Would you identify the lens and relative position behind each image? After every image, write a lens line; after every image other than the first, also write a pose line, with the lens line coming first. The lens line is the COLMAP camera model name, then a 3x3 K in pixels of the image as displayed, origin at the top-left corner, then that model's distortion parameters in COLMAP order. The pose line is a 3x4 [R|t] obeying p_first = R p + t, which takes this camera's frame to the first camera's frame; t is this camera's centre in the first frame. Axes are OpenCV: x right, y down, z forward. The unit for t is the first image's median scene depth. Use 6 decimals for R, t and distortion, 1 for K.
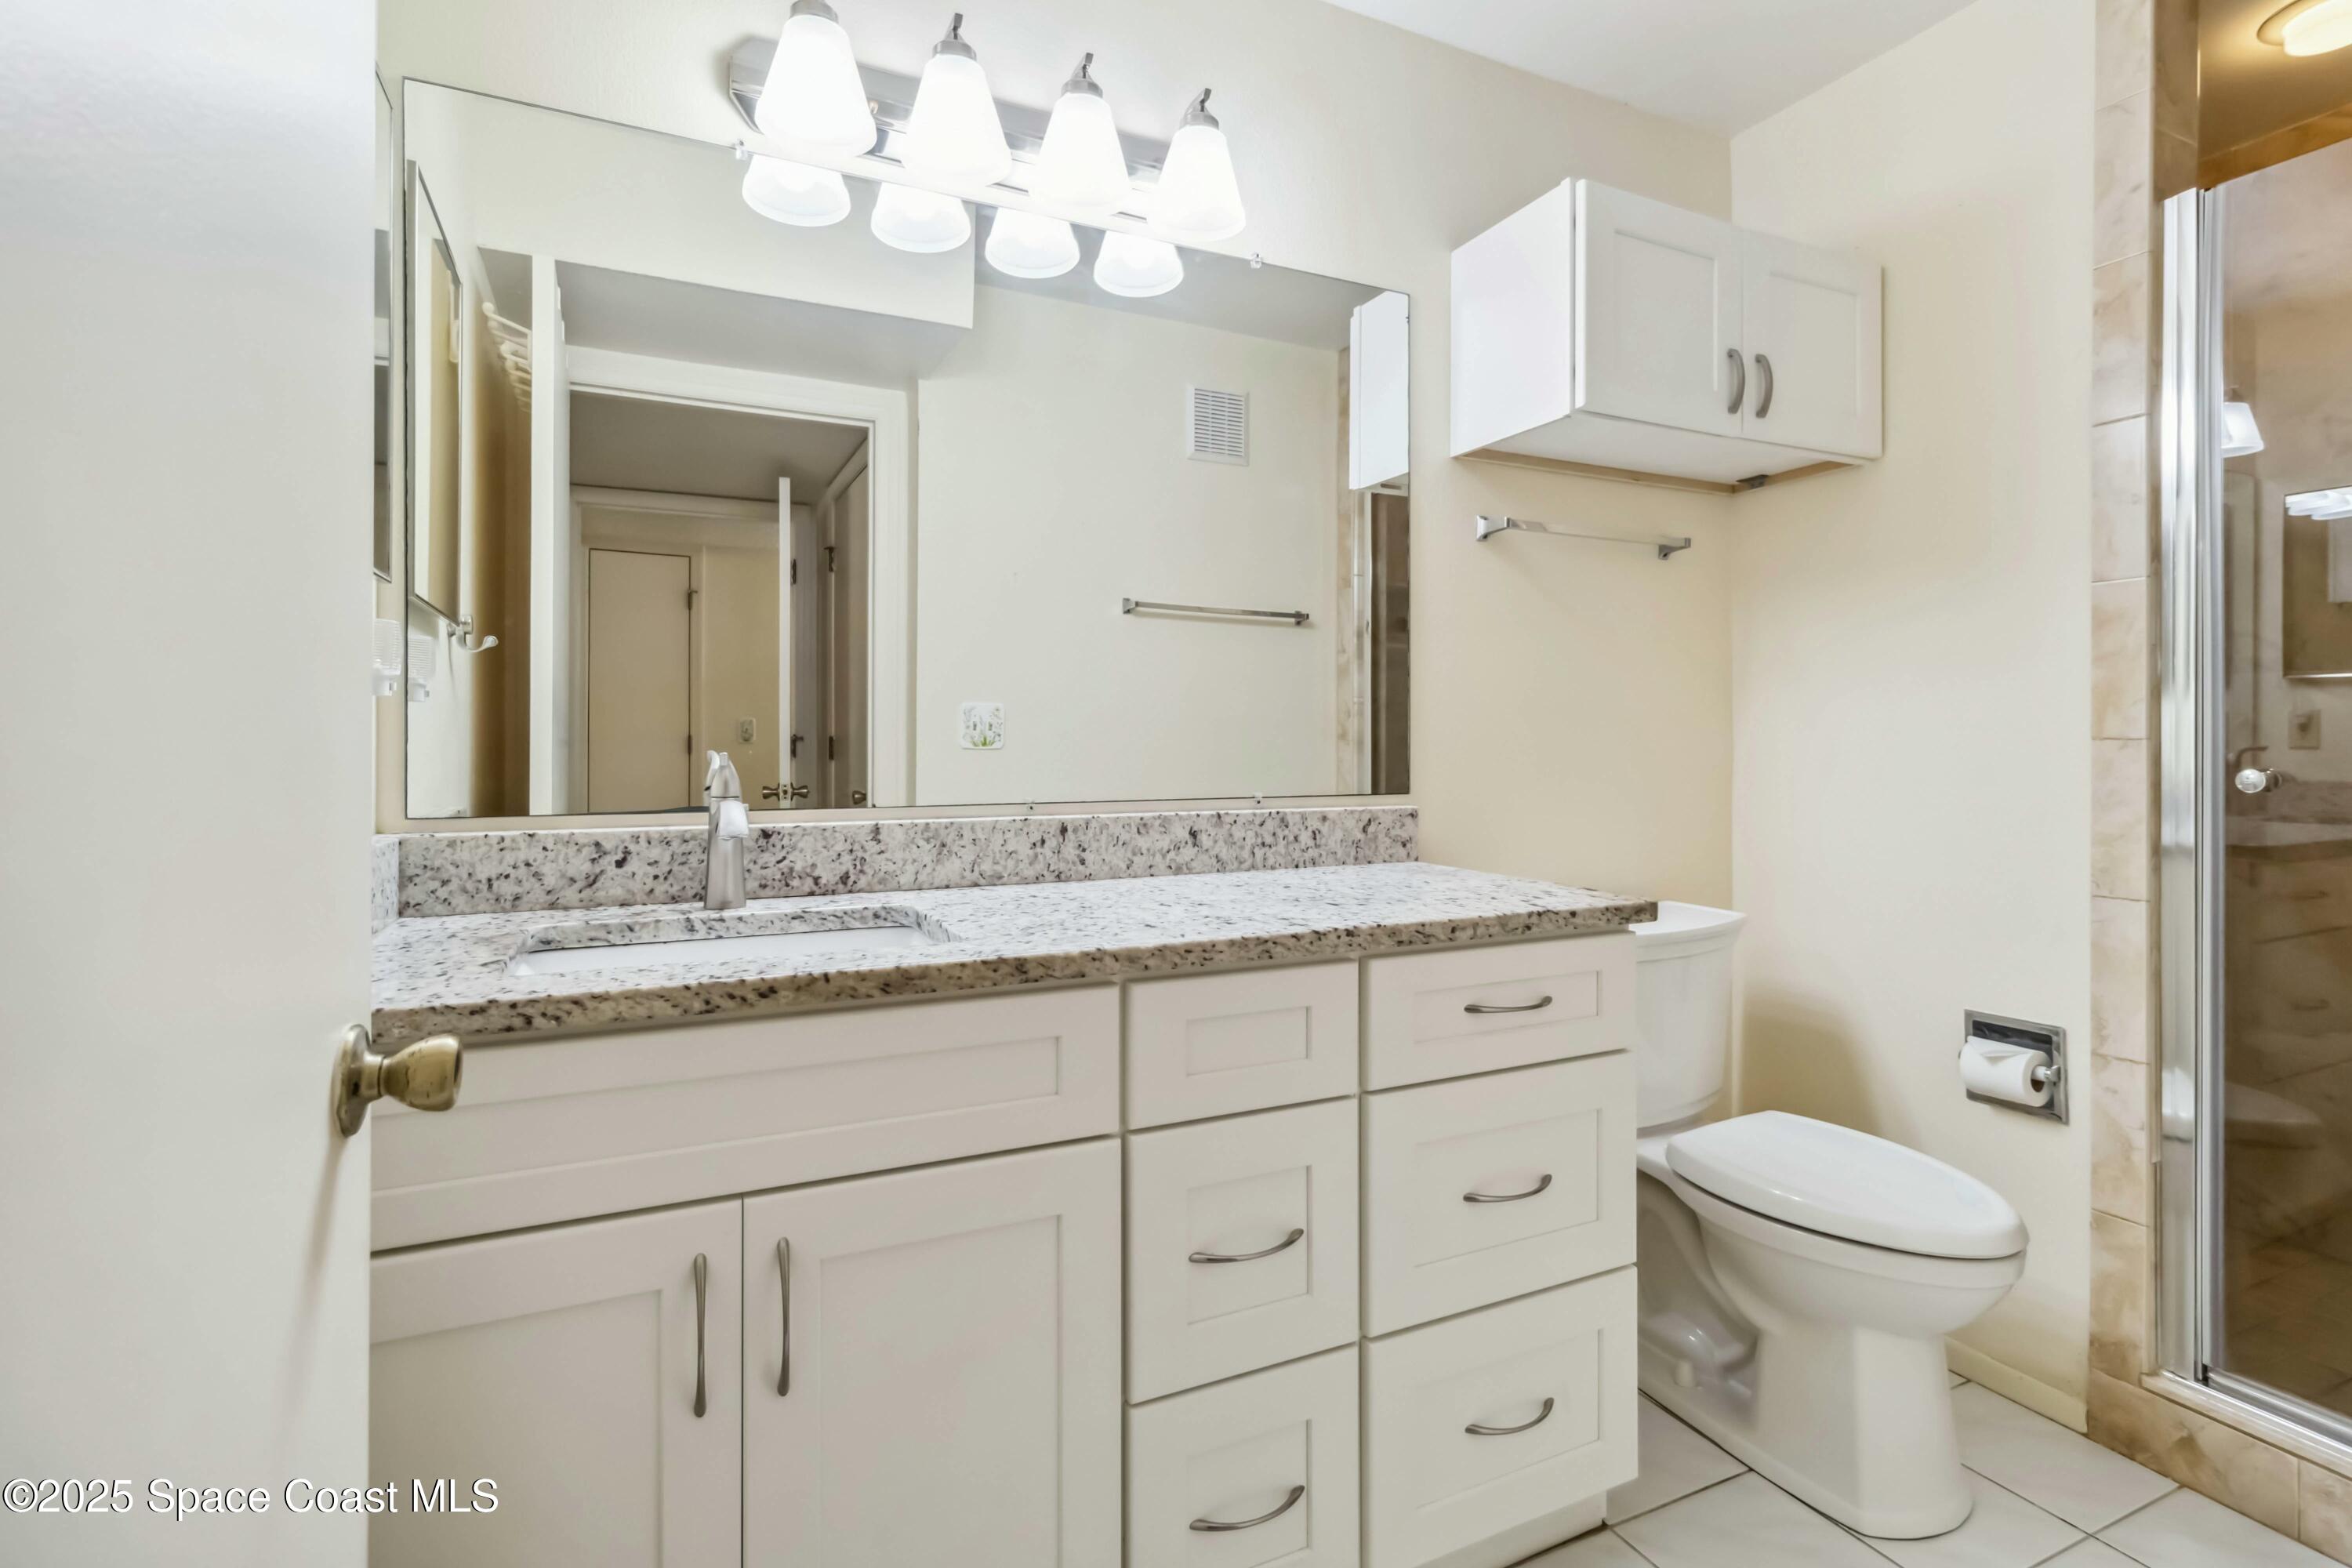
lens RADIAL K [[1129.4, 0, 1167.2], [0, 1129.4, 744.0], [0, 0, 1]] dist [0.005250, -0.001779]
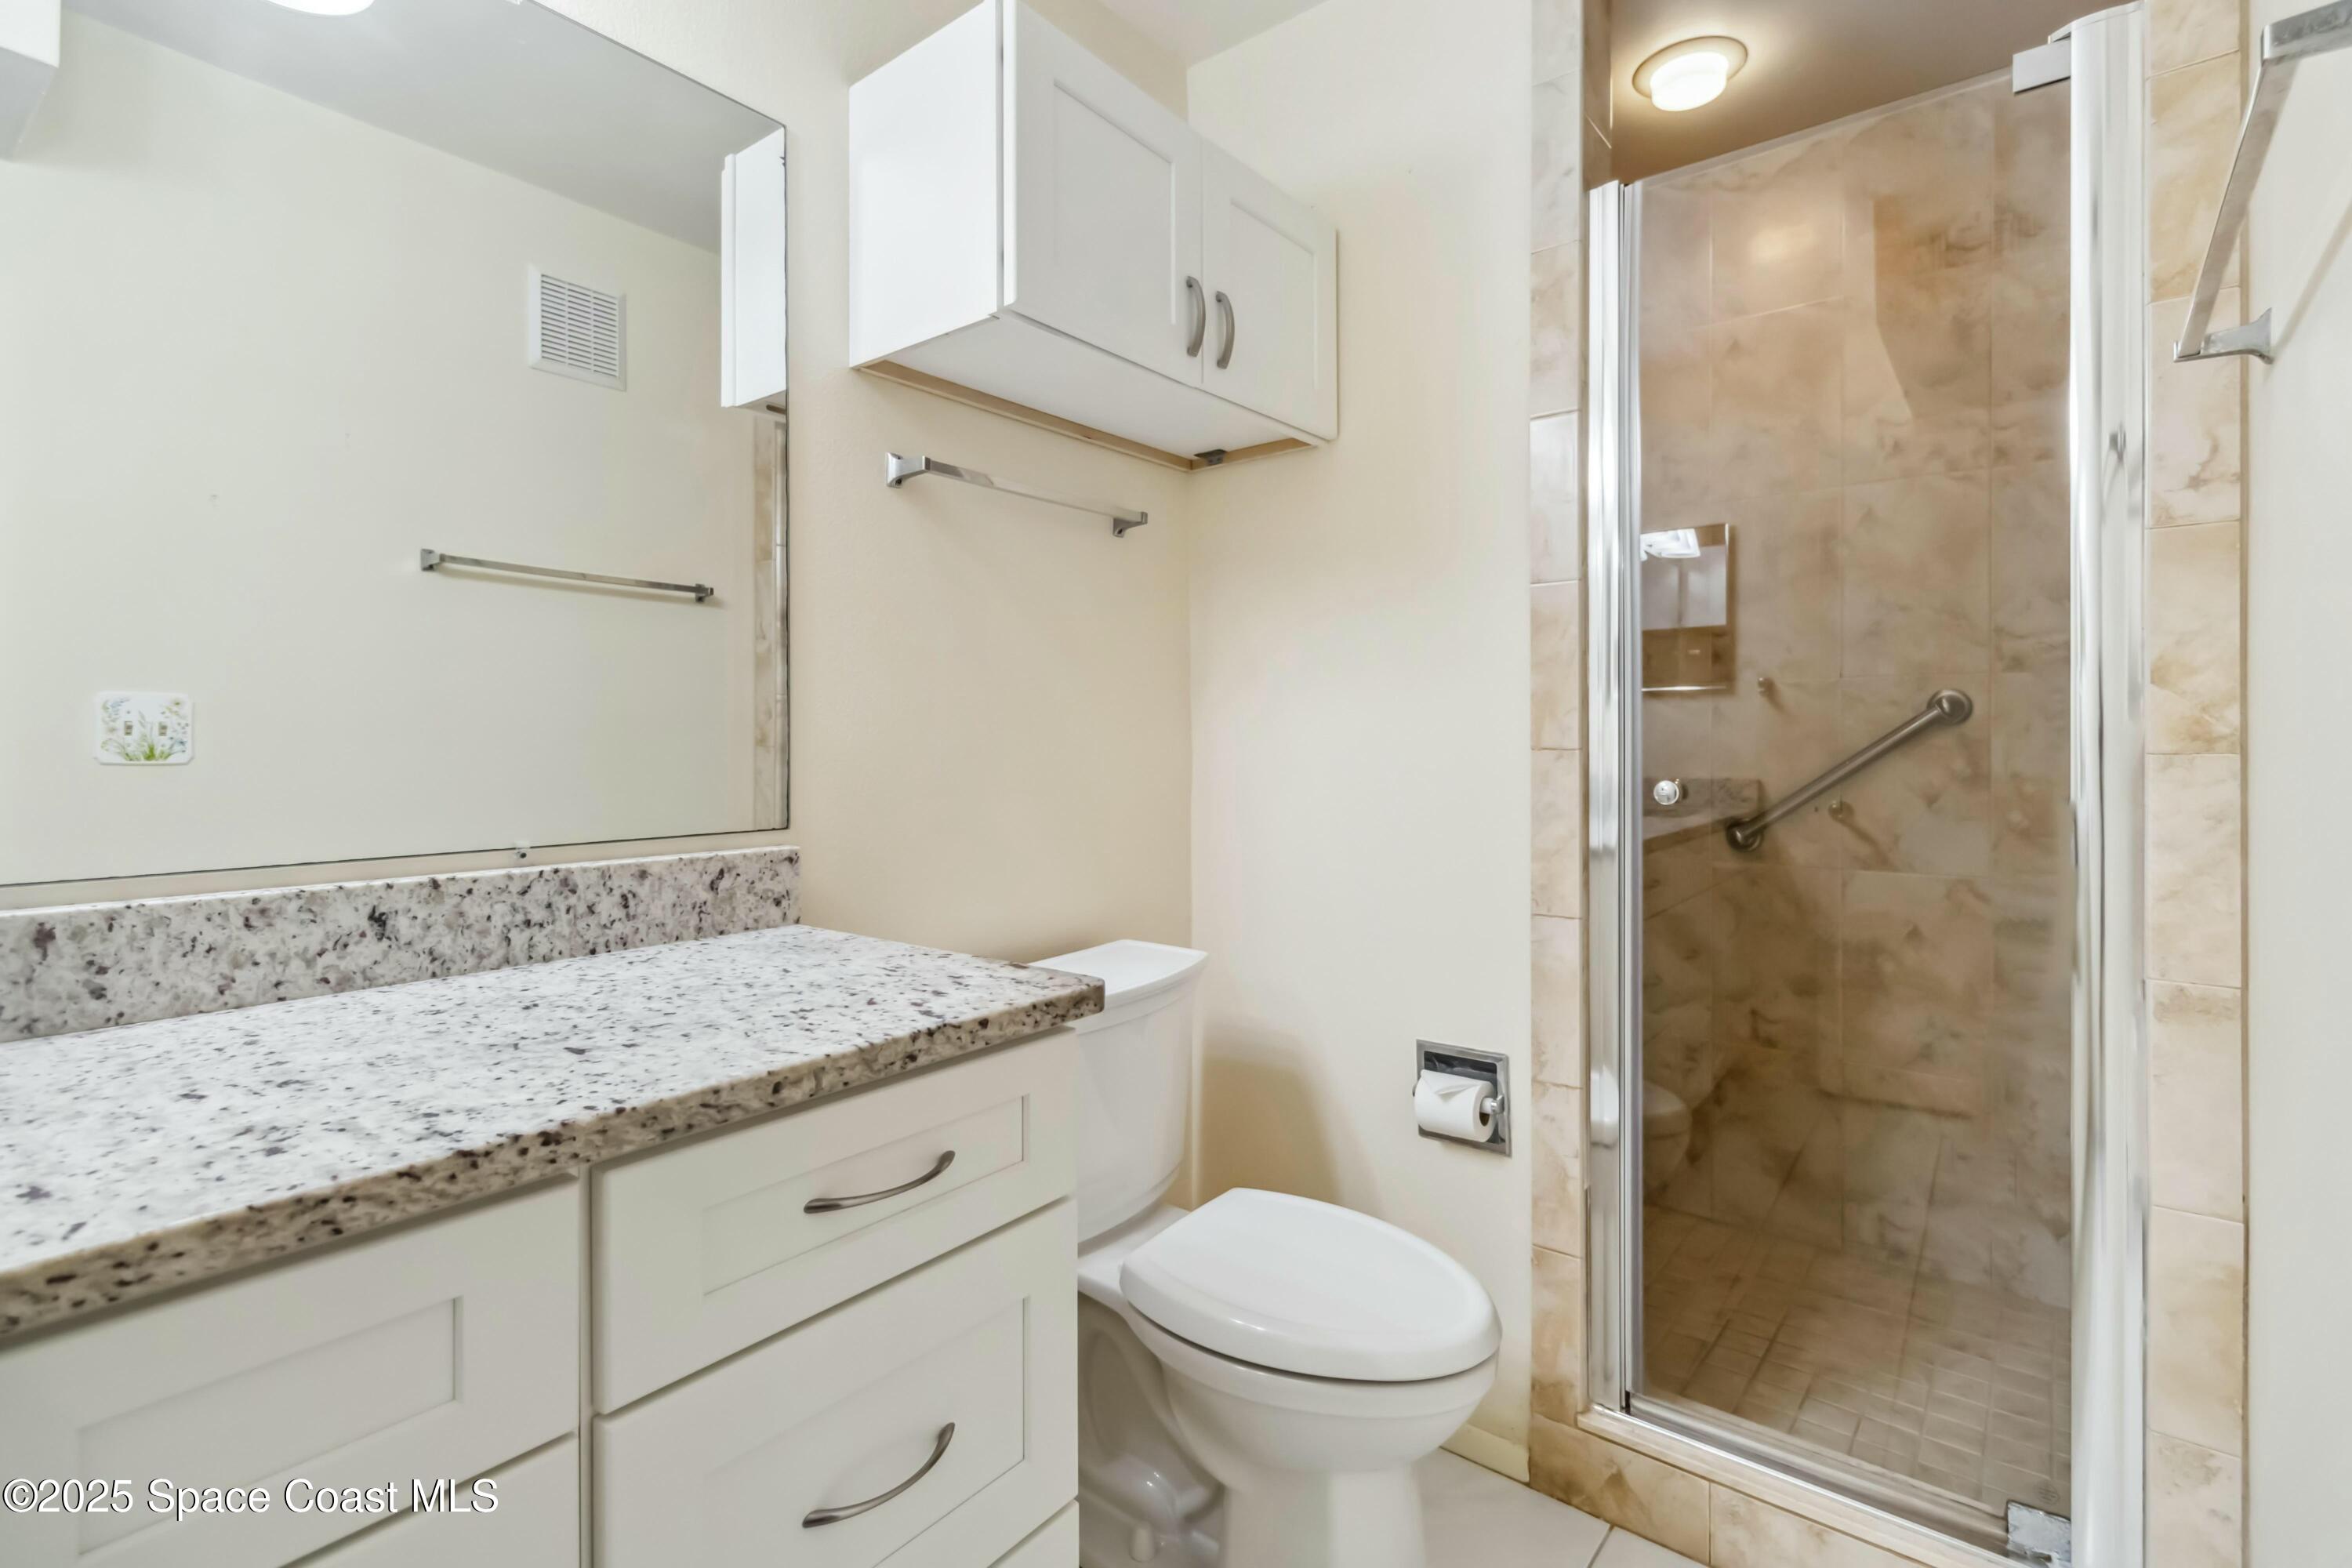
lens RADIAL K [[1129.4, 0, 1195.1], [0, 1129.4, 748.9], [0, 0, 1]] dist [0.005250, -0.001779]
pose [[0.890822, -0.005299, 0.454321, 0.135910], [0.003388, 0.999982, 0.005019, -0.010210], [-0.454339, -0.002931, 0.890824, 0.284558]]
